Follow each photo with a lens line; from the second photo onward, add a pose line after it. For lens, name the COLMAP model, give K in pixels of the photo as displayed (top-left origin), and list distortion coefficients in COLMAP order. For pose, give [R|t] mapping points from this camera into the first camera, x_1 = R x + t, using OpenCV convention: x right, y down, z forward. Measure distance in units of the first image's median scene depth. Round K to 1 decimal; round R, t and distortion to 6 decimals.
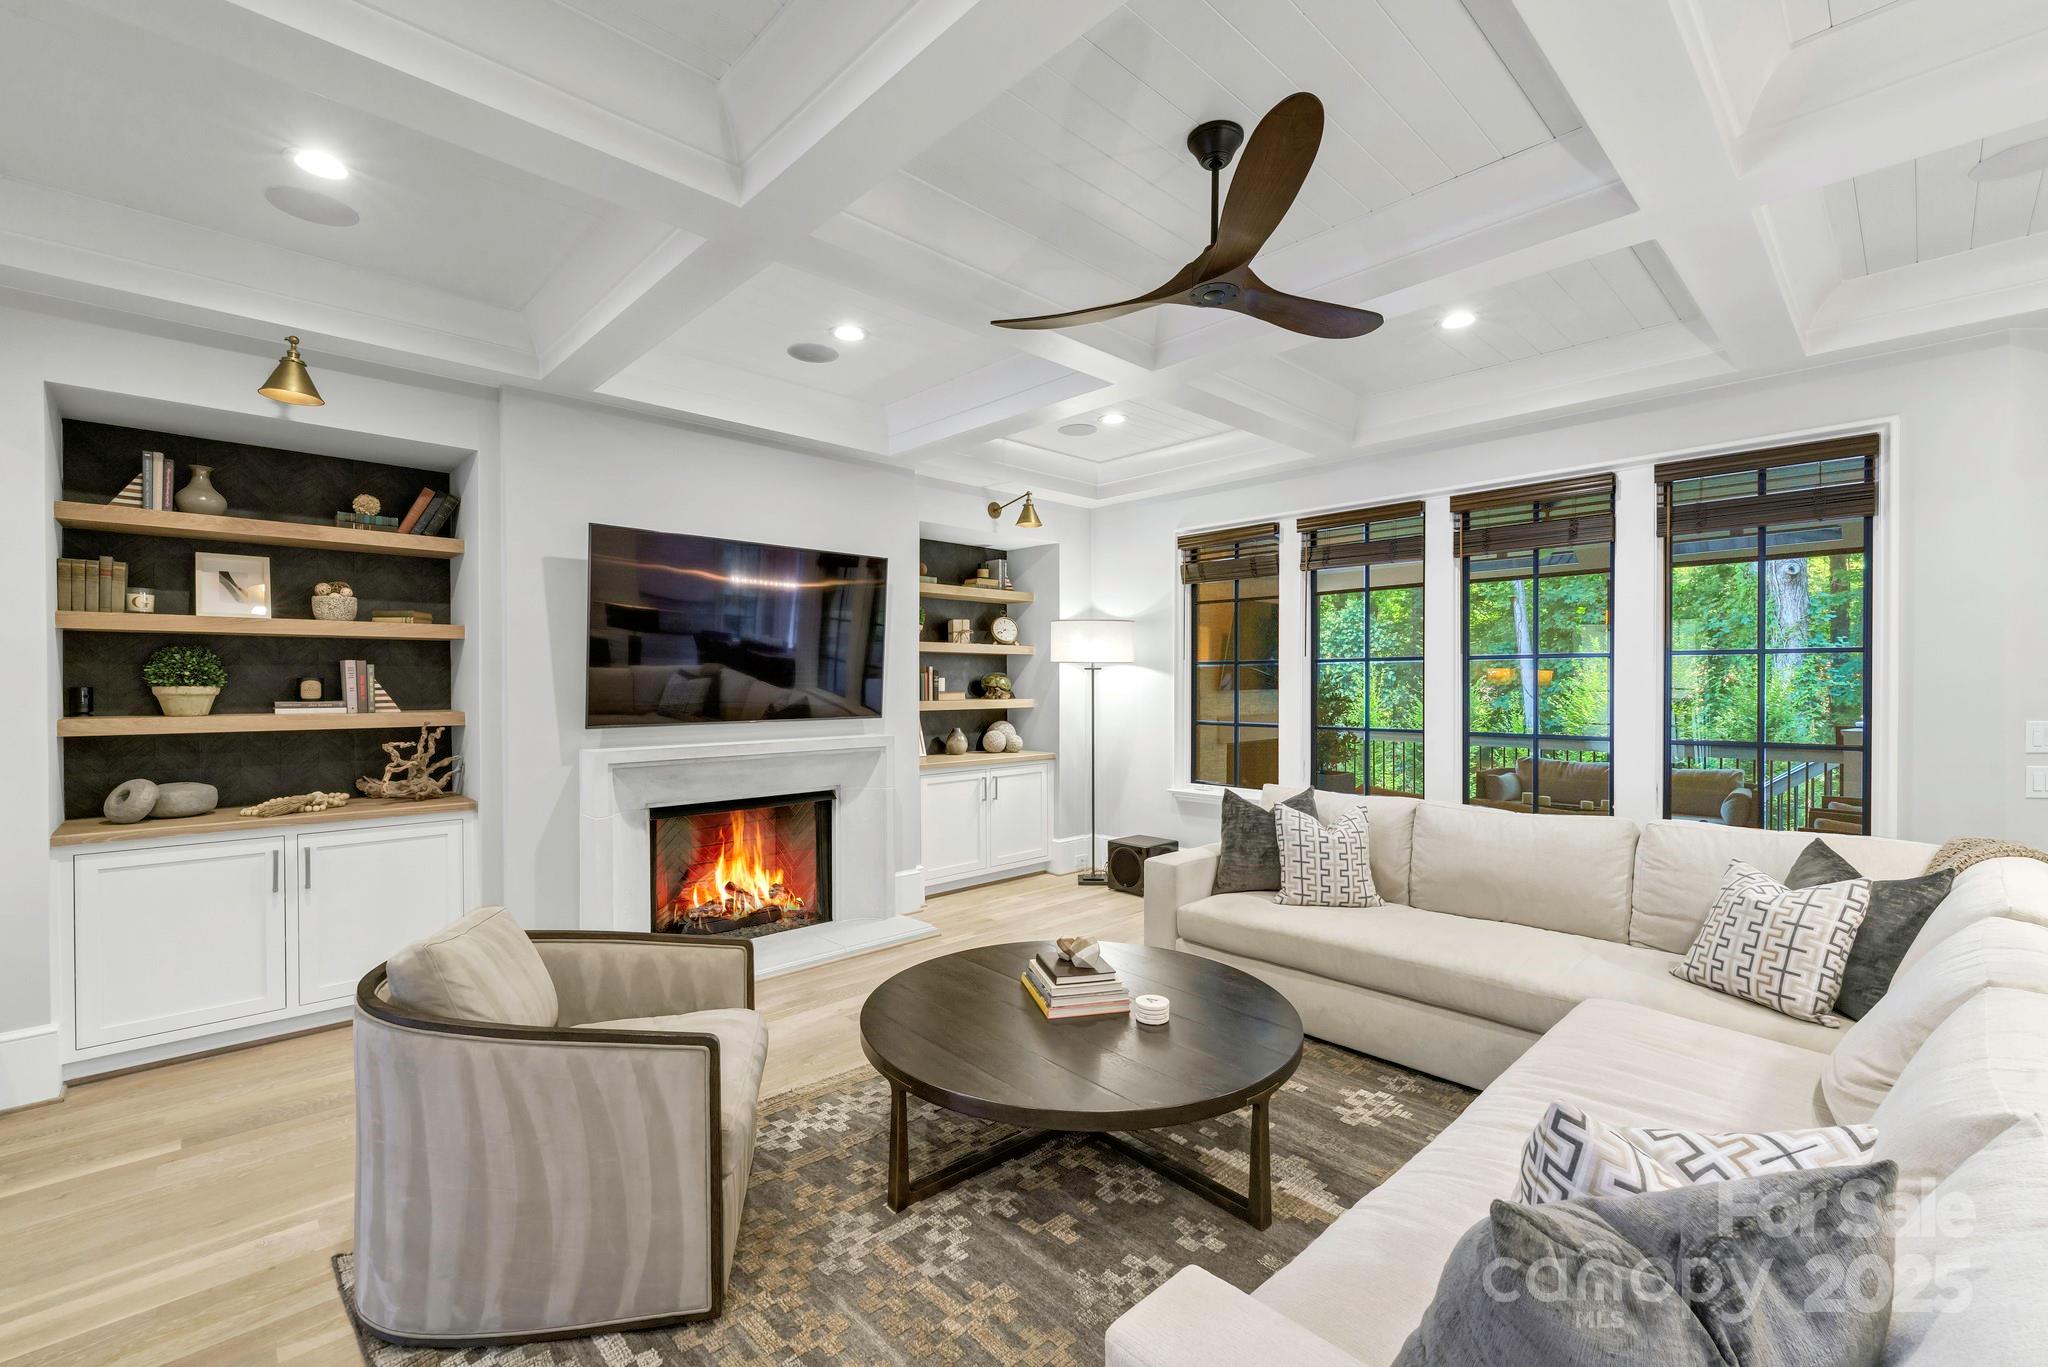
lens RADIAL K [[873.9, 0, 1003.2], [0, 873.9, 689.1], [0, 0, 1]] dist [0.009980, -0.000451]
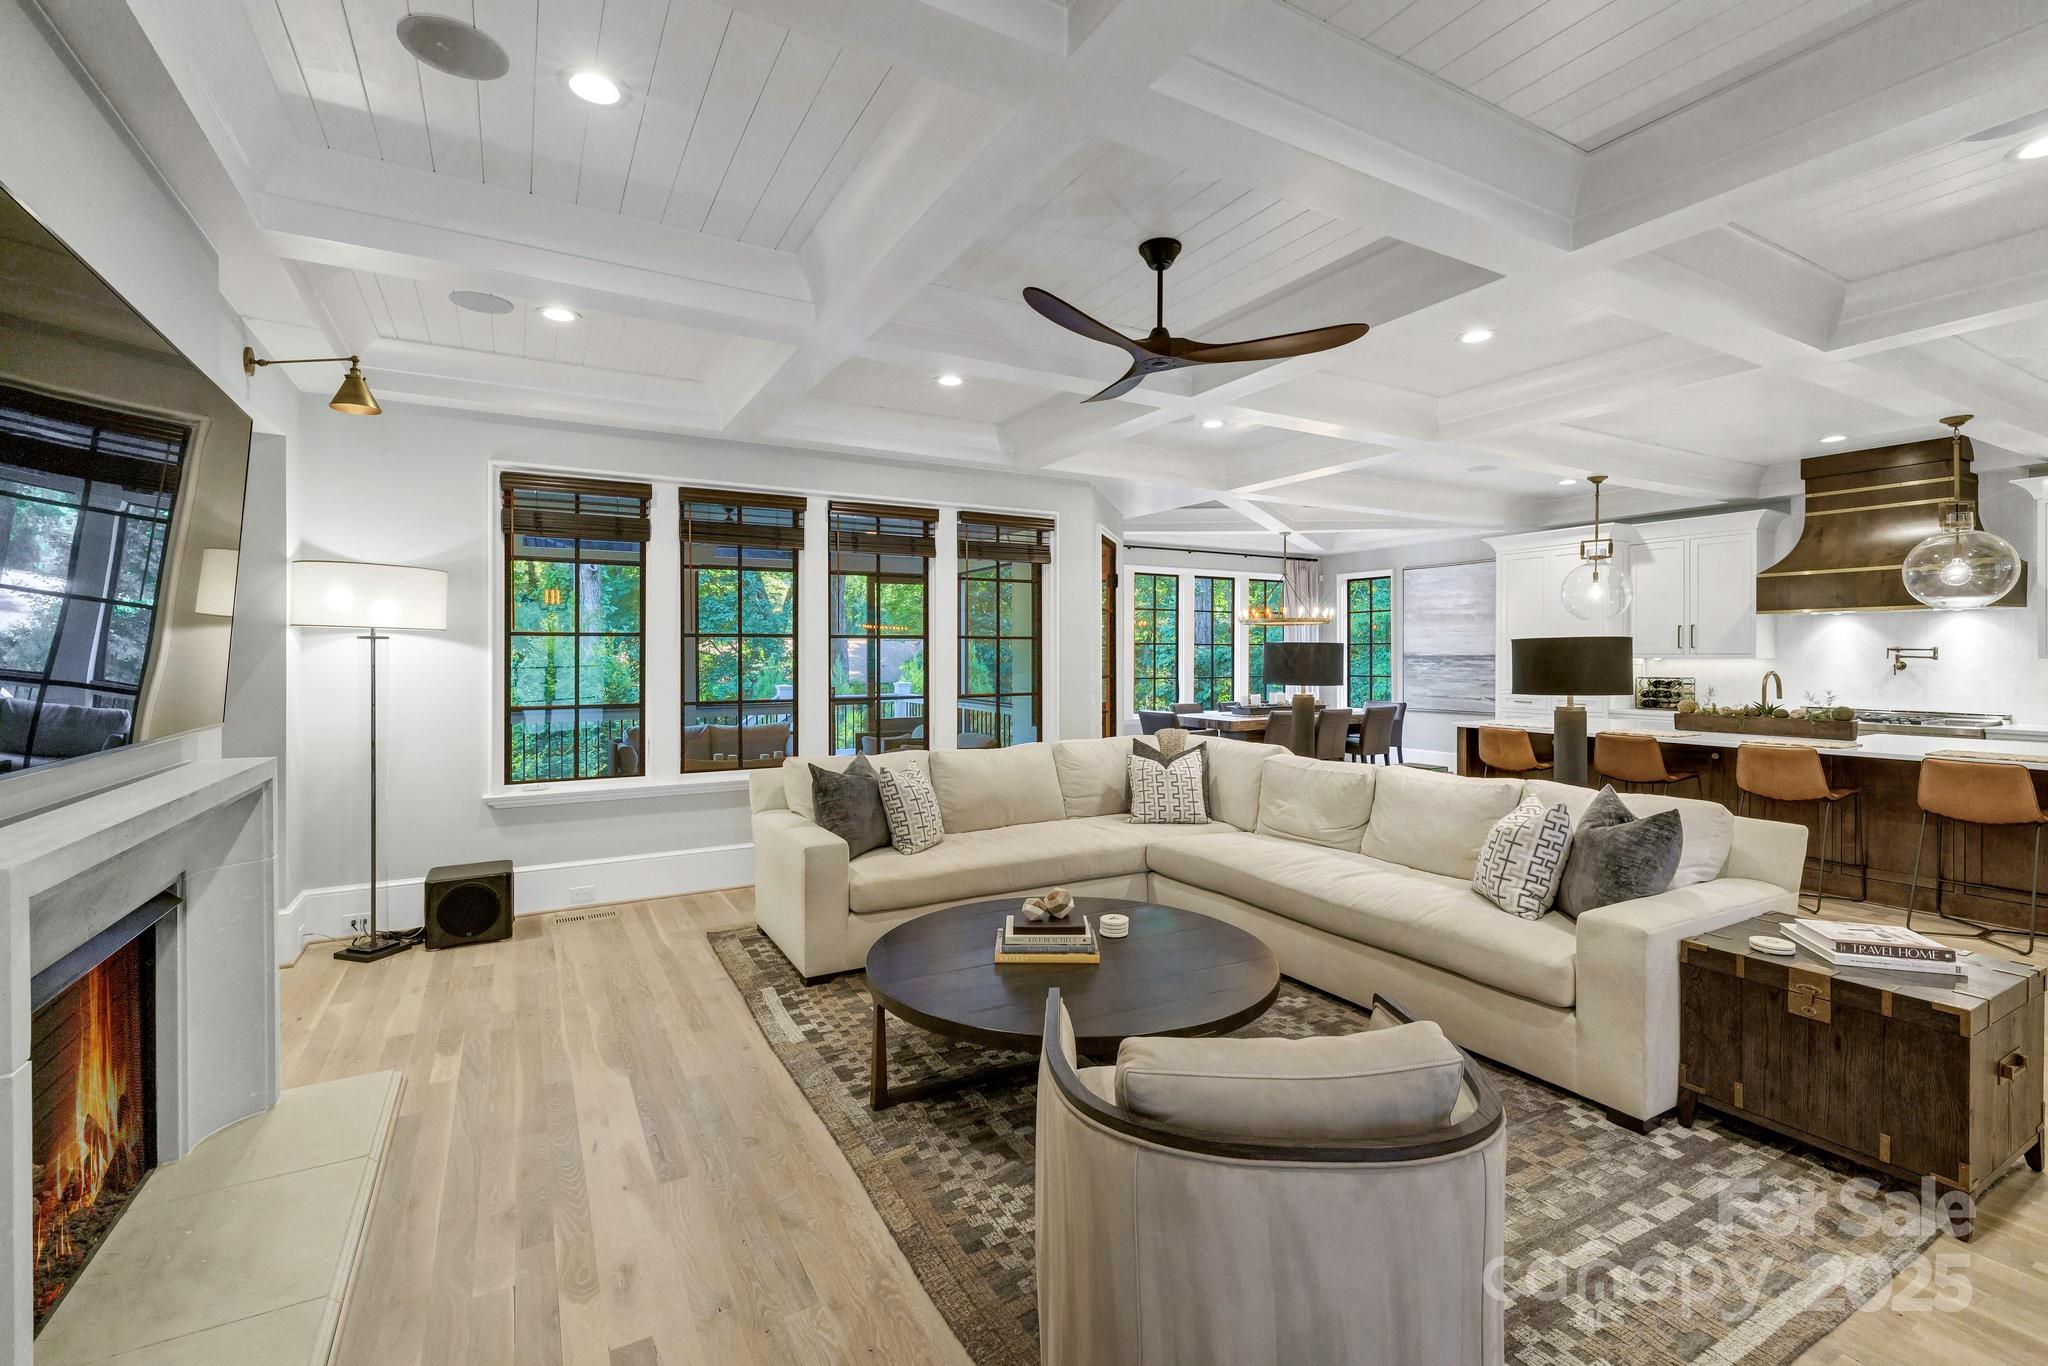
lens RADIAL K [[873.9, 0, 1007.2], [0, 873.9, 669.2], [0, 0, 1]] dist [0.009980, -0.000451]
pose [[0.250338, -0.011902, 0.968085, -0.462344], [0.010602, 0.999898, 0.009552, -0.000085], [-0.968100, 0.007872, 0.250439, 0.378071]]
